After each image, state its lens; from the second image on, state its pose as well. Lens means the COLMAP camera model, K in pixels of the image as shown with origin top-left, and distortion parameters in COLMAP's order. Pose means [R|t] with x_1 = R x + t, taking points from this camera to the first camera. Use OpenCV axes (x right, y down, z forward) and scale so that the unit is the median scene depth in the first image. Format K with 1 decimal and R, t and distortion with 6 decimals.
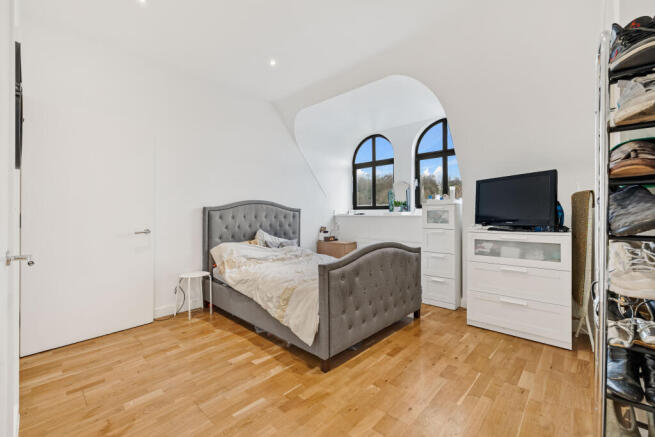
lens RADIAL K [[279.6, 0, 326.8], [0, 279.6, 217.0], [0, 0, 1]] dist [0.001112, 0.000044]
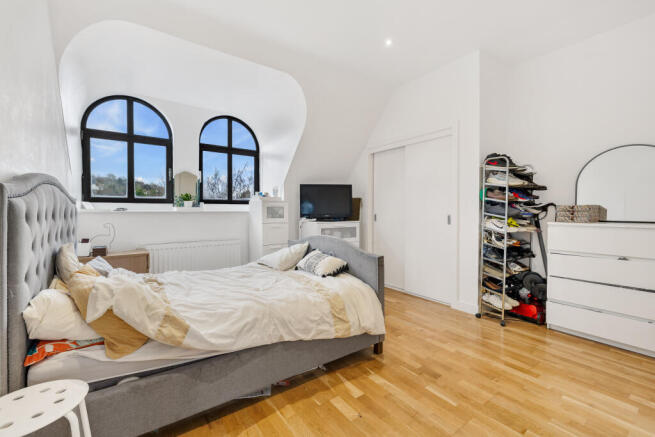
lens RADIAL K [[279.6, 0, 324.3], [0, 279.6, 216.7], [0, 0, 1]] dist [0.001112, 0.000044]
pose [[0.190614, -0.018462, 0.981491, -0.496138], [0.006915, 0.999824, 0.017464, -0.001229], [-0.981641, 0.003458, 0.190708, 0.445642]]
